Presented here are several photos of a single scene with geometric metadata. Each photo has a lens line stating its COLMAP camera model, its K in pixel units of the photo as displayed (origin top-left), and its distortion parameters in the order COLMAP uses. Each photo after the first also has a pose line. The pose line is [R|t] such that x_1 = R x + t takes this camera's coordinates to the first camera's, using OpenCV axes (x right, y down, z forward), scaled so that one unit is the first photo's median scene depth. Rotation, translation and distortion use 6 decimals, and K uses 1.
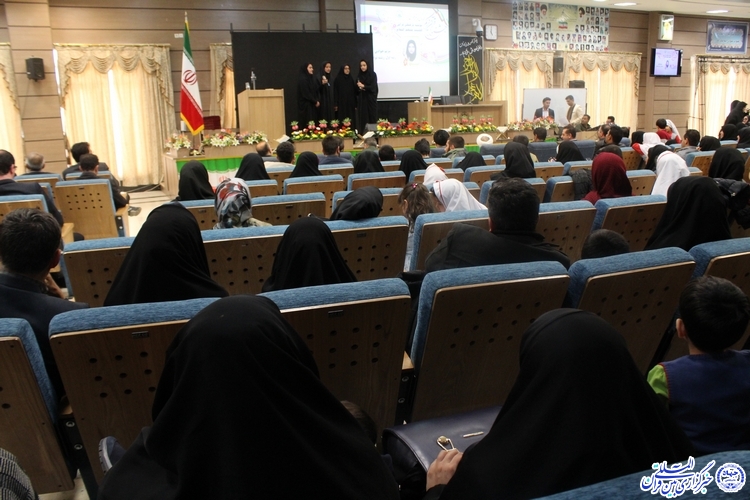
lens RADIAL K [[770.5, 0, 375.0], [0, 770.5, 250.0], [0, 0, 1]] dist [-0.110572, -0.002591]
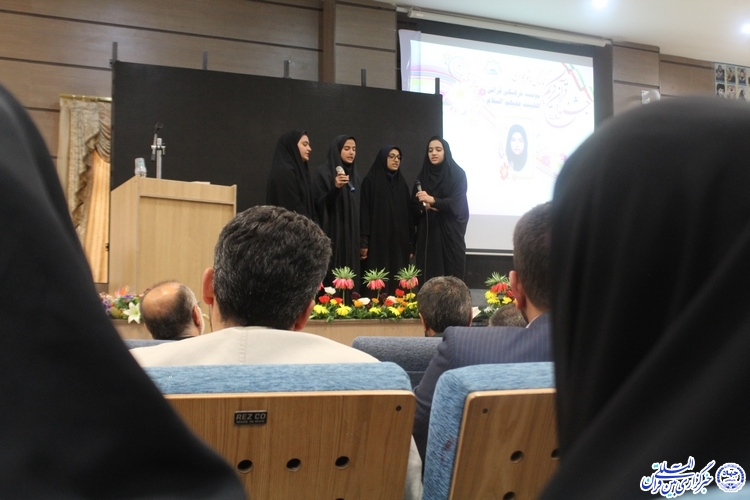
lens RADIAL K [[1099.7, 0, 375.0], [0, 1099.7, 250.0], [0, 0, 1]] dist [-0.017676, -0.031604]
pose [[0.998589, 0.039416, 0.035594, -0.065349], [-0.029370, 0.968253, -0.248241, -0.045141], [-0.044248, 0.246845, 0.968044, 0.451497]]
